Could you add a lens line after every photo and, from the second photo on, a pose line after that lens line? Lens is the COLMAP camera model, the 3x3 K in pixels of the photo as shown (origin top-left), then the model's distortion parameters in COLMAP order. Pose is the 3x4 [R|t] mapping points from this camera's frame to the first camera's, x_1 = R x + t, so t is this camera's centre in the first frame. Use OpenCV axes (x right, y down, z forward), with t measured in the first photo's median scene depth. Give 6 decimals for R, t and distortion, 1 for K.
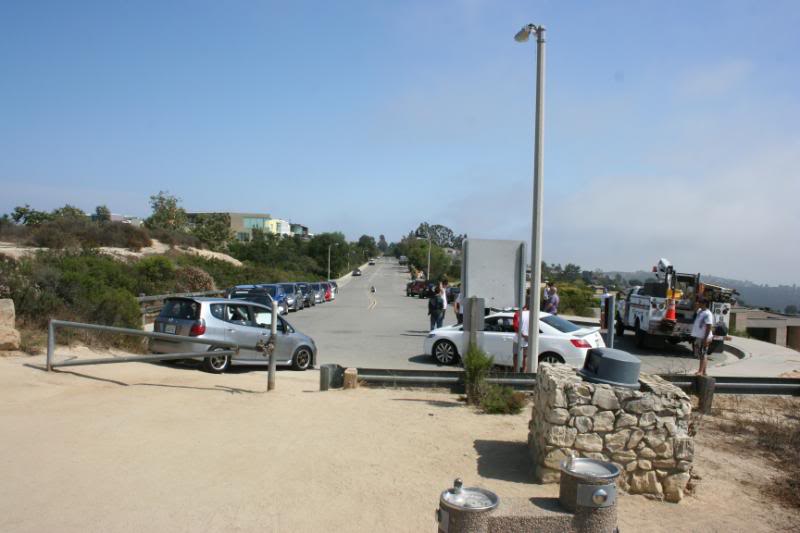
lens RADIAL K [[806.4, 0, 400.0], [0, 806.4, 266.5], [0, 0, 1]] dist [-0.010850, -0.003678]
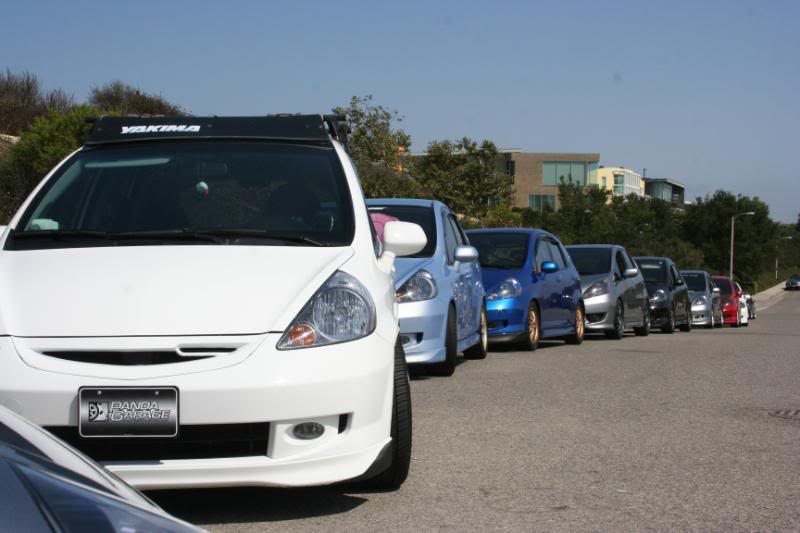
lens RADIAL K [[1413.8, 0, 400.0], [0, 1413.8, 266.5], [0, 0, 1]] dist [0.031543, -0.071330]
pose [[0.950292, -0.005159, -0.311318, -0.019822], [-0.001857, 0.999751, -0.022235, 0.017721], [0.311355, 0.021708, 0.950046, 0.213276]]
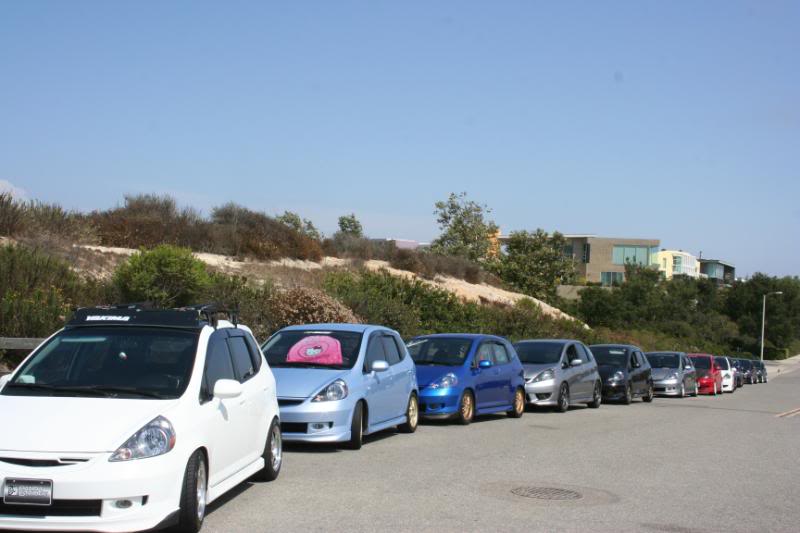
lens RADIAL K [[1181.8, 0, 400.0], [0, 1181.8, 266.5], [0, 0, 1]] dist [-0.015169, -0.035530]
pose [[0.910470, 0.002050, -0.413569, 0.014367], [-0.030349, 0.997623, -0.061868, 0.010124], [0.412459, 0.068881, 0.908368, 0.191826]]
